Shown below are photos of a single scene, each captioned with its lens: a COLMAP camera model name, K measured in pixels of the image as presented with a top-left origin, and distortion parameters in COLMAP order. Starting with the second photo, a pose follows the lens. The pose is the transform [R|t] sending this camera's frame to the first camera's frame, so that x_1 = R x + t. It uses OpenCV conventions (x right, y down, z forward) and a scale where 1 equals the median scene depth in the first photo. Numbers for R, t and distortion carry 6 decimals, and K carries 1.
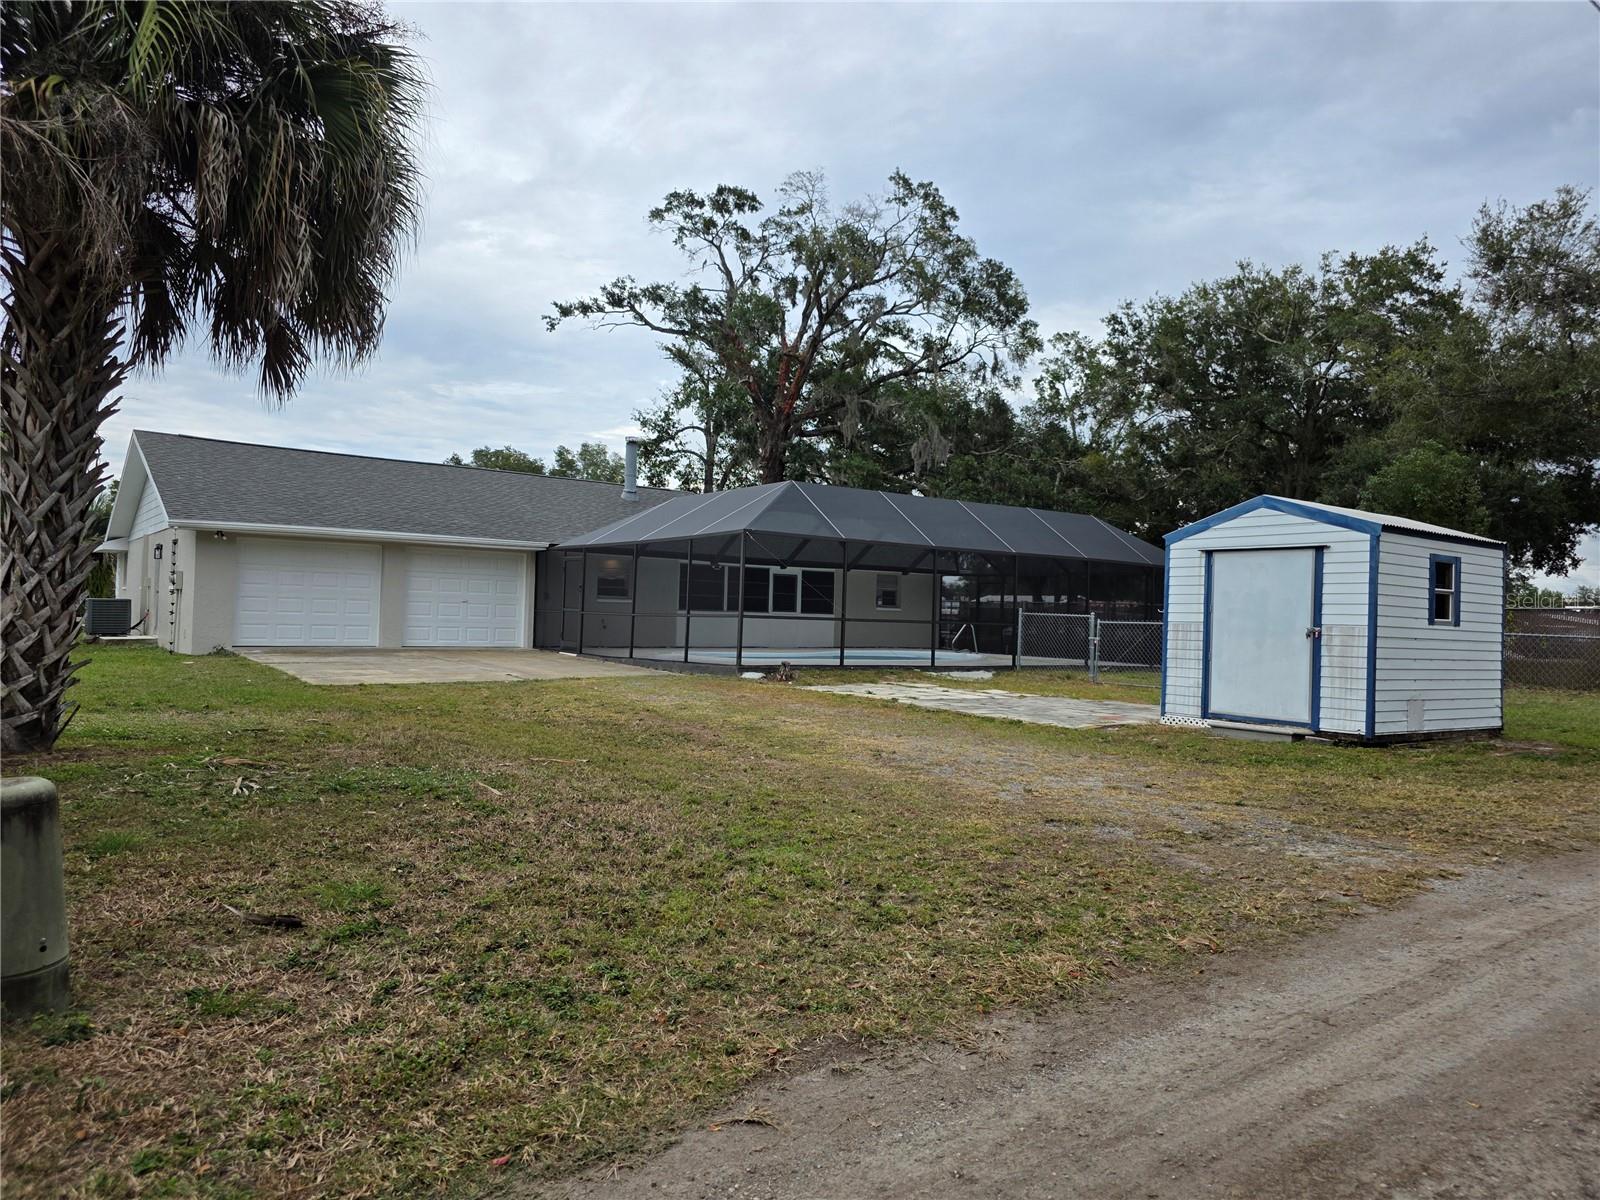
lens RADIAL K [[1057.9, 0, 800.0], [0, 1057.9, 600.0], [0, 0, 1]] dist [0.065961, -0.068528]
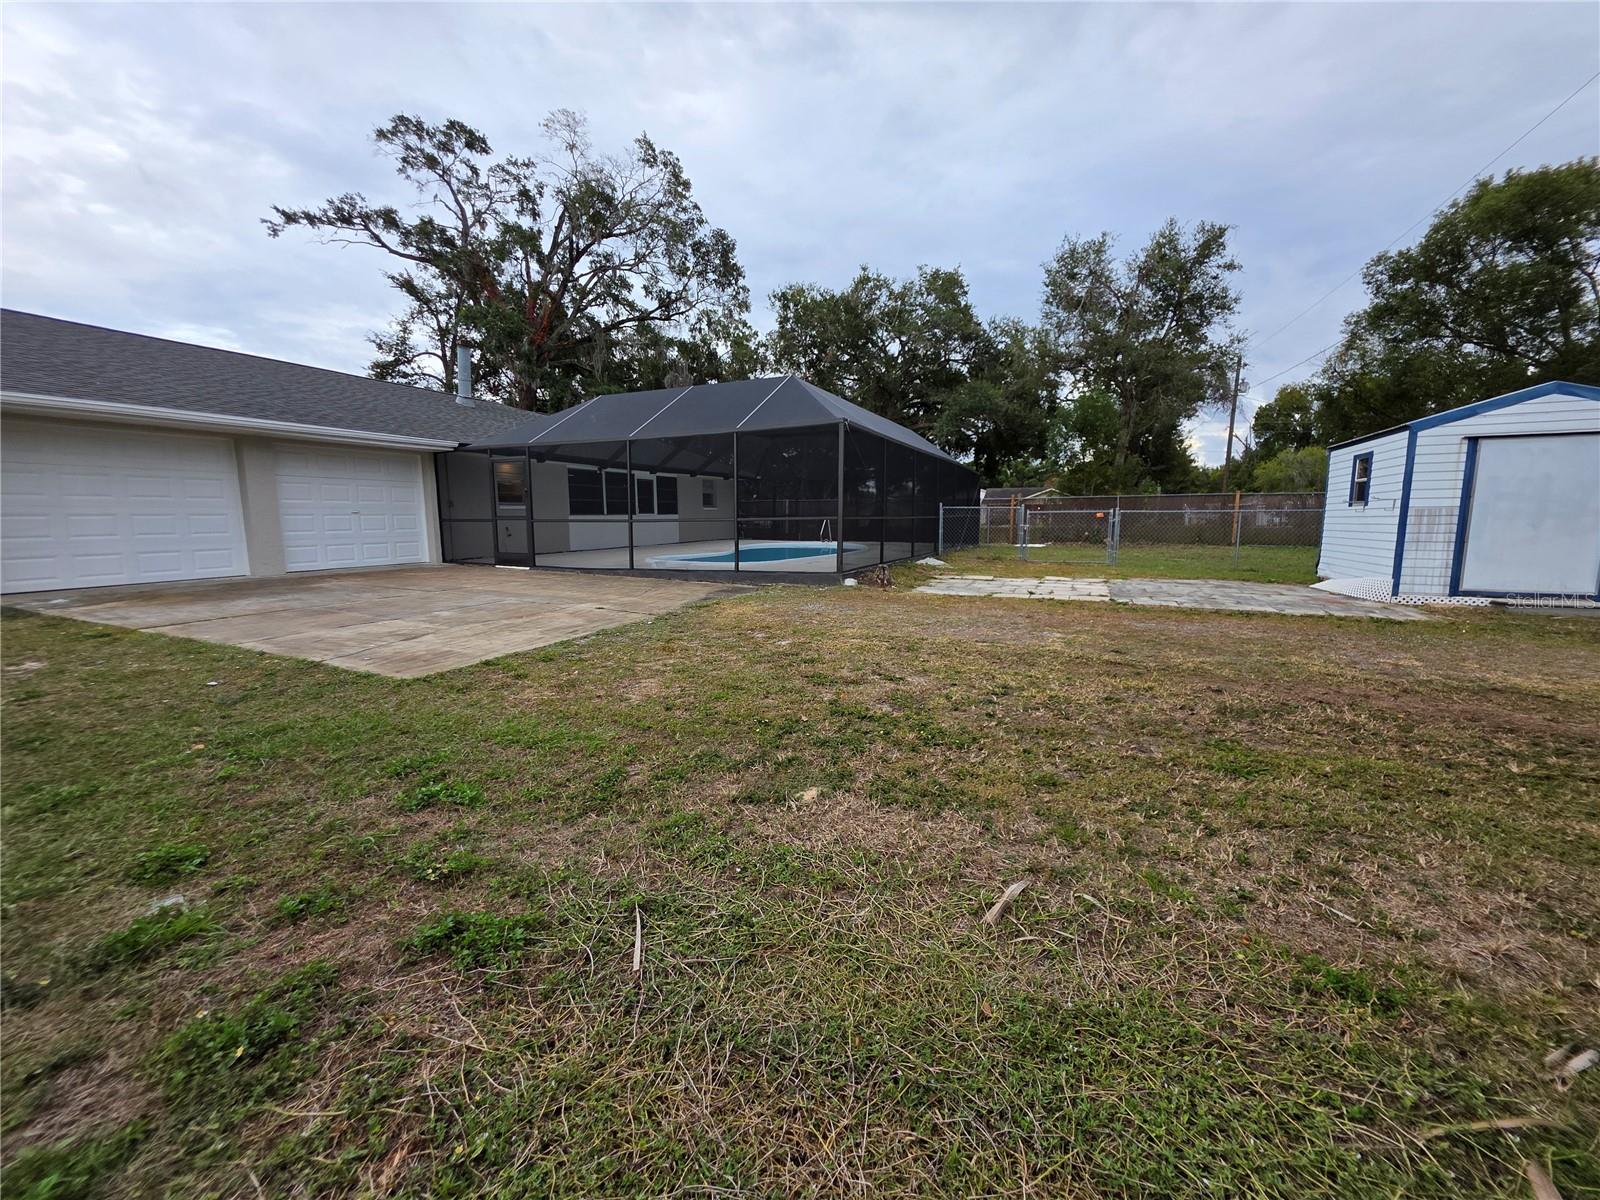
lens RADIAL K [[643.3, 0, 790.0], [0, 643.3, 603.5], [0, 0, 1]] dist [0.003233, -0.000088]
pose [[0.872721, -0.099473, 0.477978, -0.145729], [0.023526, 0.986455, 0.162338, -0.001112], [-0.487652, -0.130431, 0.863240, 0.214423]]
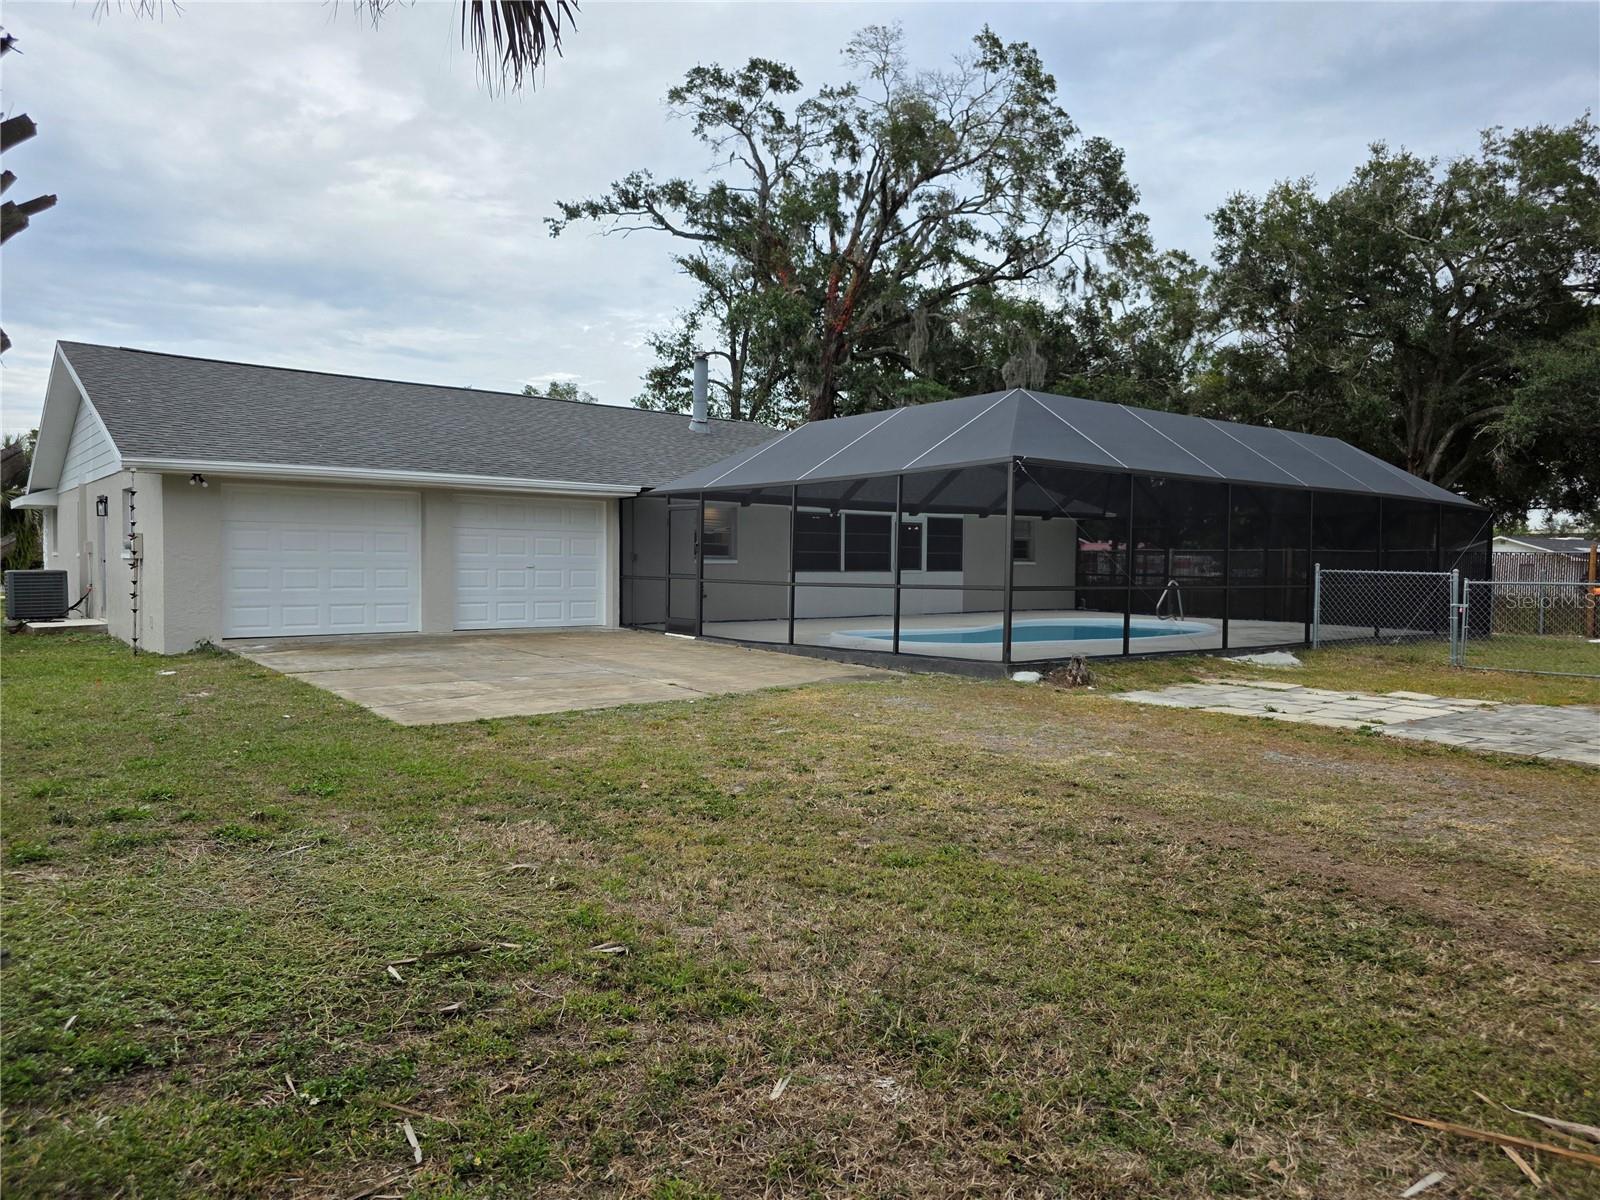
lens RADIAL K [[1070.0, 0, 804.1], [0, 1070.0, 602.0], [0, 0, 1]] dist [0.066924, -0.063404]
pose [[0.998845, -0.020907, 0.043253, -0.086111], [0.018606, 0.998425, 0.052924, -0.005690], [-0.044292, -0.052058, 0.997661, 0.132279]]
